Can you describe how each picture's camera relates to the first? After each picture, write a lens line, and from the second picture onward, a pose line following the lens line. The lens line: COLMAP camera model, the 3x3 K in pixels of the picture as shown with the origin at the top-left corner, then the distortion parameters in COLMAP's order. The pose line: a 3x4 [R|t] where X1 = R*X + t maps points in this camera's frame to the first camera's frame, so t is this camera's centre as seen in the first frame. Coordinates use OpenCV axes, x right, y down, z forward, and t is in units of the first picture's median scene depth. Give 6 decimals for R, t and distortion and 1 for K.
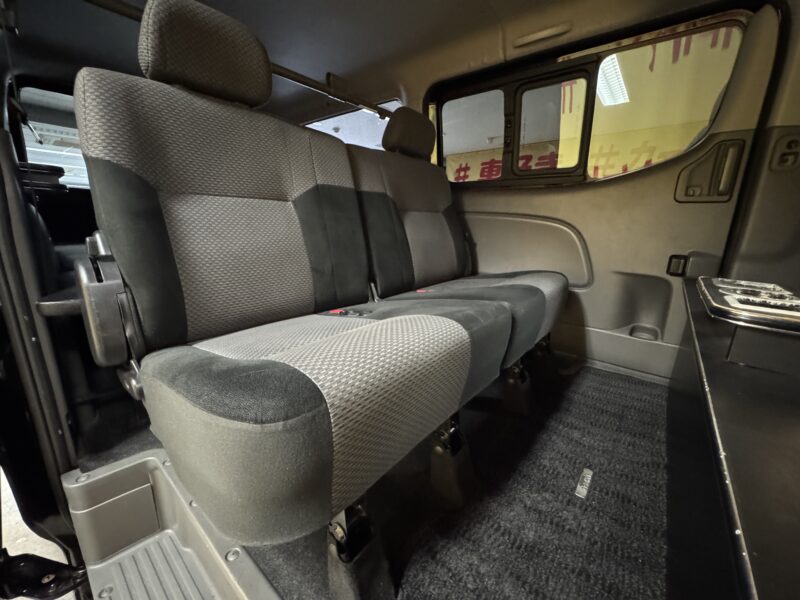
lens RADIAL K [[320.3, 0, 400.0], [0, 320.3, 300.0], [0, 0, 1]] dist [-0.000308, -0.000026]
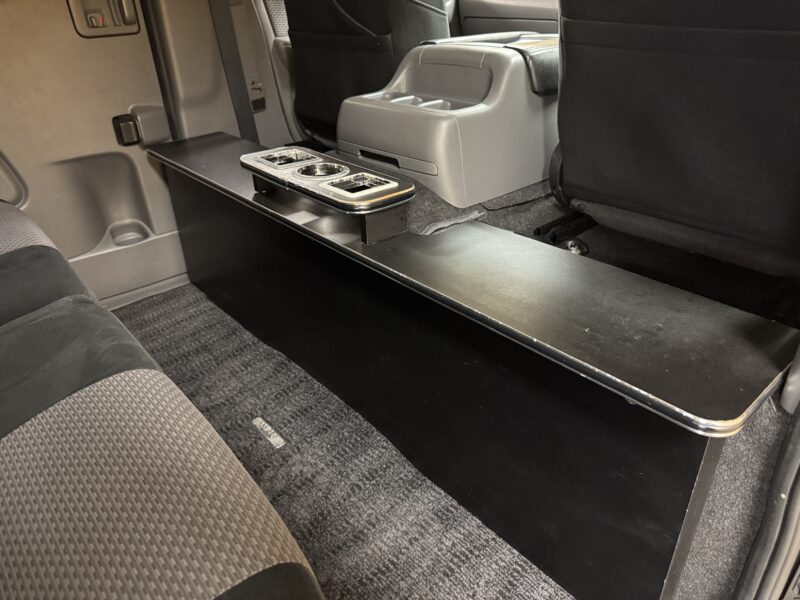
lens RADIAL K [[590.0, 0, 389.9], [0, 590.0, 302.9], [0, 0, 1]] dist [0.022286, -0.058479]
pose [[0.167922, -0.509586, 0.843874, -0.482866], [0.281321, 0.845204, 0.454409, -0.314476], [-0.944807, 0.161094, 0.285286, 0.206249]]
